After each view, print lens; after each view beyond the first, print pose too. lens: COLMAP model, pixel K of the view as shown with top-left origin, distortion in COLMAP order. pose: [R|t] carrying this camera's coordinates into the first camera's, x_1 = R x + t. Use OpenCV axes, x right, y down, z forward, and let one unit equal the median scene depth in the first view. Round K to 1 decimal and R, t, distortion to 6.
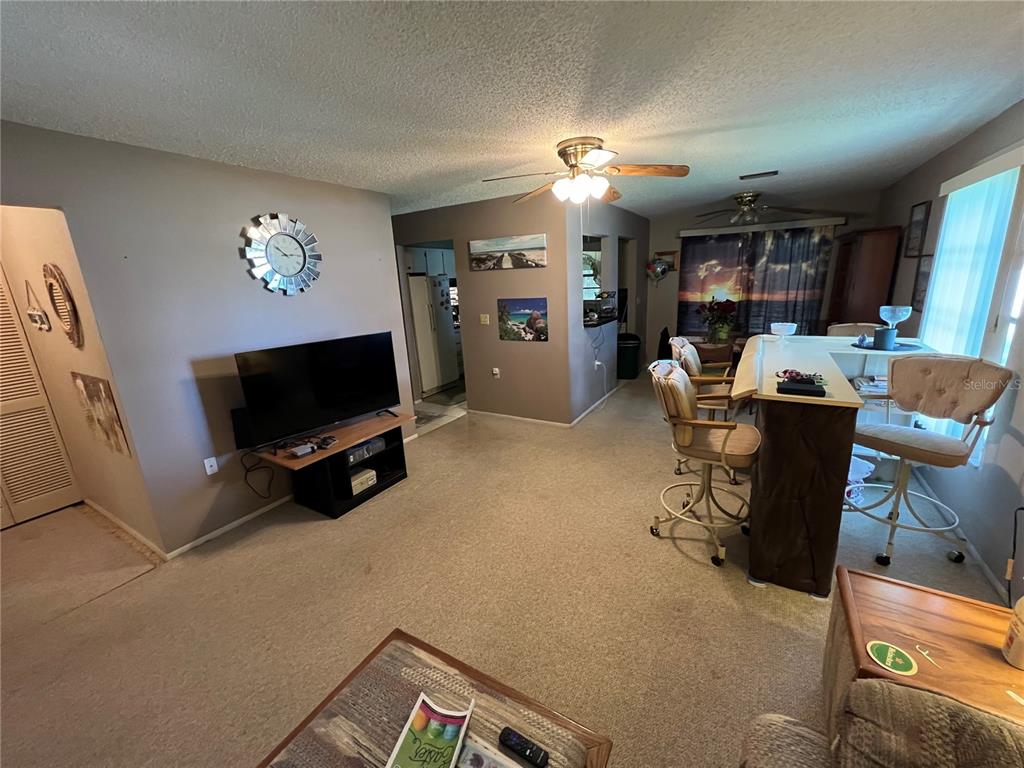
lens RADIAL K [[406.2, 0, 512.0], [0, 406.2, 383.6], [0, 0, 1]] dist [-0.001551, -0.000184]
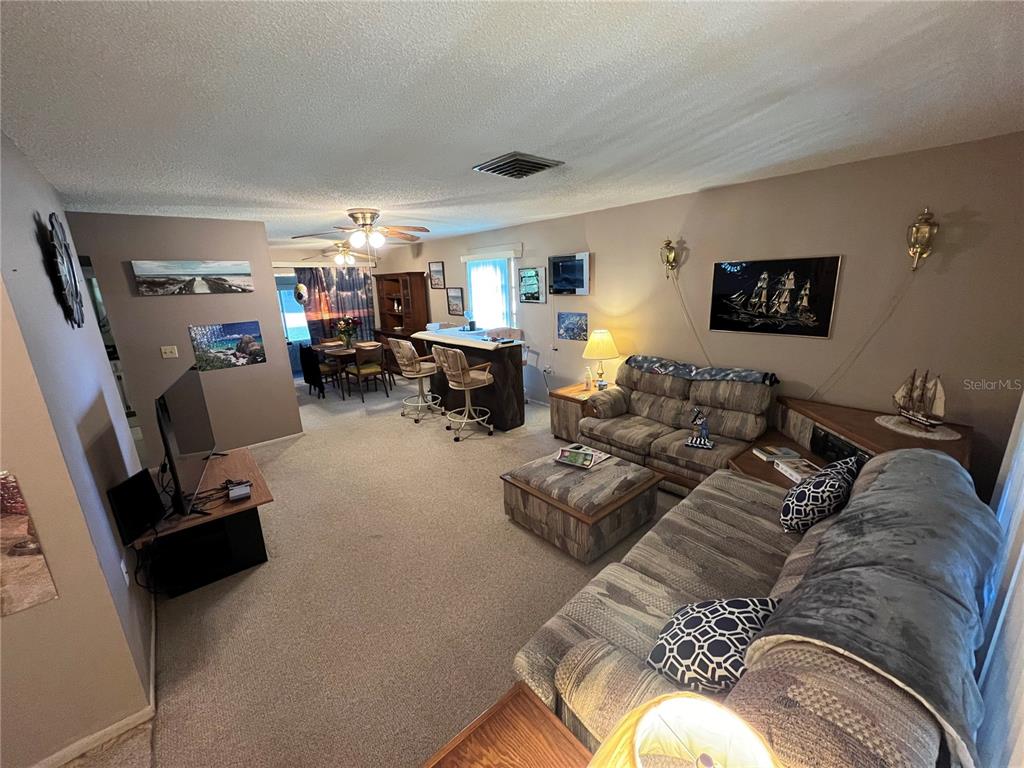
lens RADIAL K [[406.2, 0, 513.1], [0, 406.2, 380.1], [0, 0, 1]] dist [-0.001551, -0.000184]
pose [[0.318967, -0.193031, 0.927900, -0.686507], [0.260506, 0.959187, 0.109990, -0.008725], [-0.911261, 0.206641, 0.356234, 0.057933]]
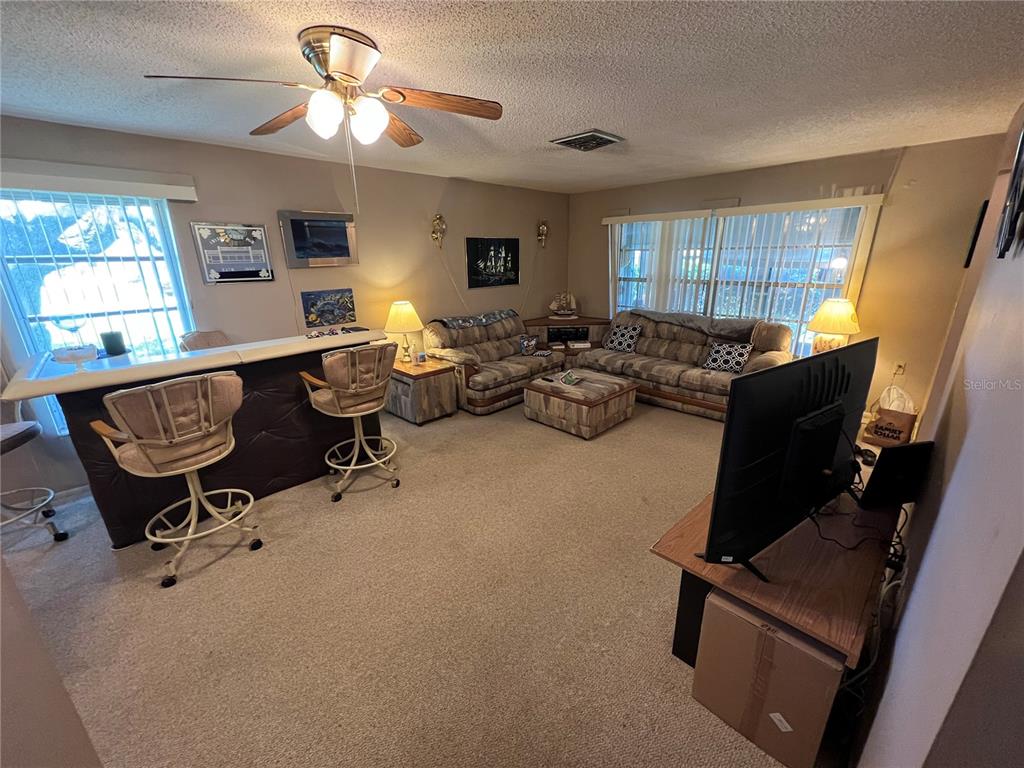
lens RADIAL K [[404.8, 0, 513.4], [0, 404.8, 387.5], [0, 0, 1]] dist [0.000183, -0.000043]
pose [[-0.962957, -0.017117, 0.269113, -0.162724], [0.129175, 0.846745, 0.516078, -0.244450], [-0.236703, 0.531723, -0.813168, 1.010019]]
